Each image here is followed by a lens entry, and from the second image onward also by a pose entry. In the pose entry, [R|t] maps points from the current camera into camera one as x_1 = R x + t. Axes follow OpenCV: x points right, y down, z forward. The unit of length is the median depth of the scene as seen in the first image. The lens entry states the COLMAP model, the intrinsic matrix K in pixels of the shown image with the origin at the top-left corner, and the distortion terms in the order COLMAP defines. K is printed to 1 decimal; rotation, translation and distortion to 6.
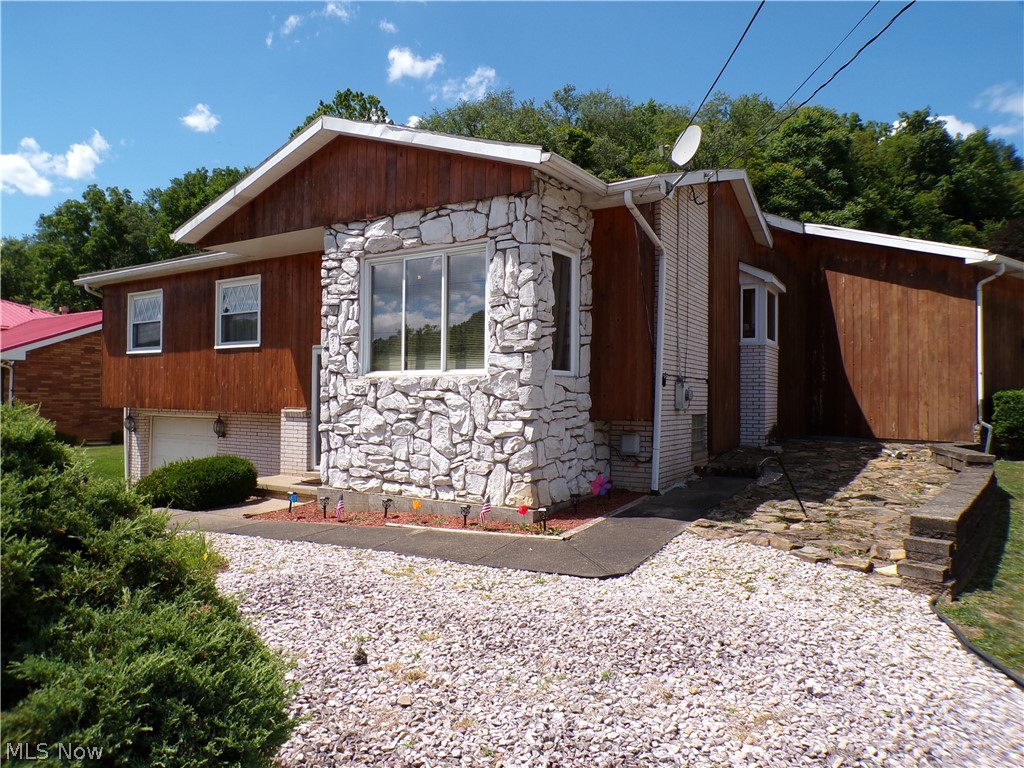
lens RADIAL K [[693.0, 0, 509.1], [0, 693.0, 389.5], [0, 0, 1]] dist [-0.052330, 0.030719]
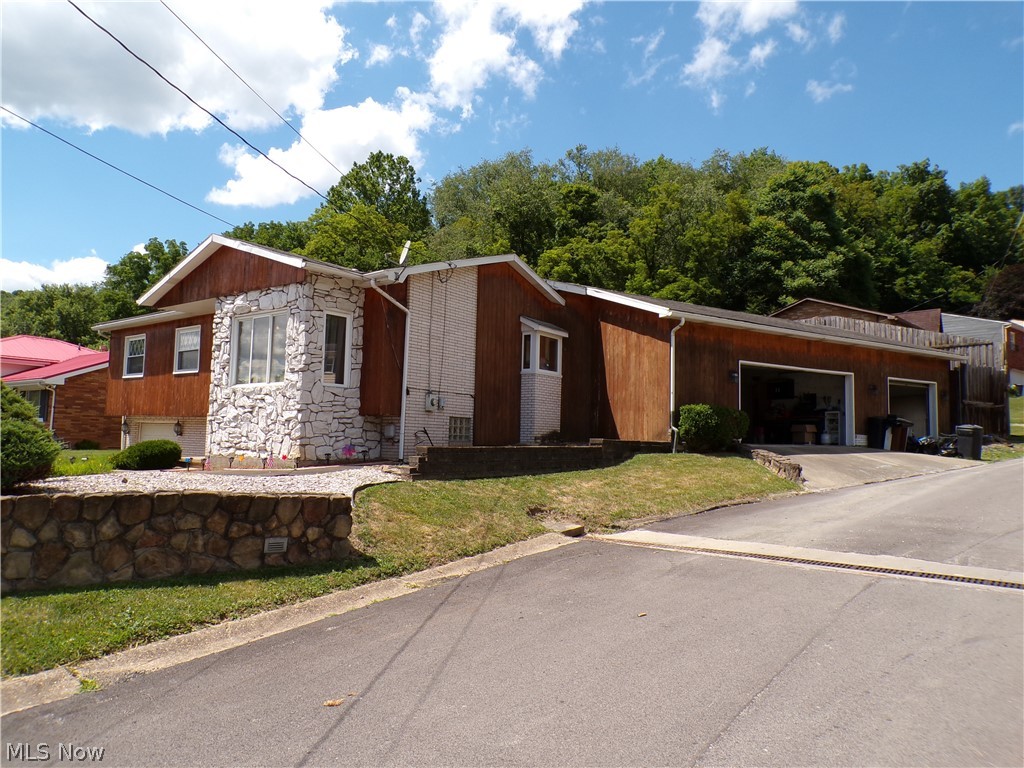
lens RADIAL K [[693.0, 0, 510.5], [0, 693.0, 386.9], [0, 0, 1]] dist [-0.052330, 0.030719]
pose [[0.997285, 0.008570, -0.073142, 0.398469], [-0.013270, 0.997860, -0.064021, 0.052647], [0.072437, 0.064818, 0.995265, -0.412007]]
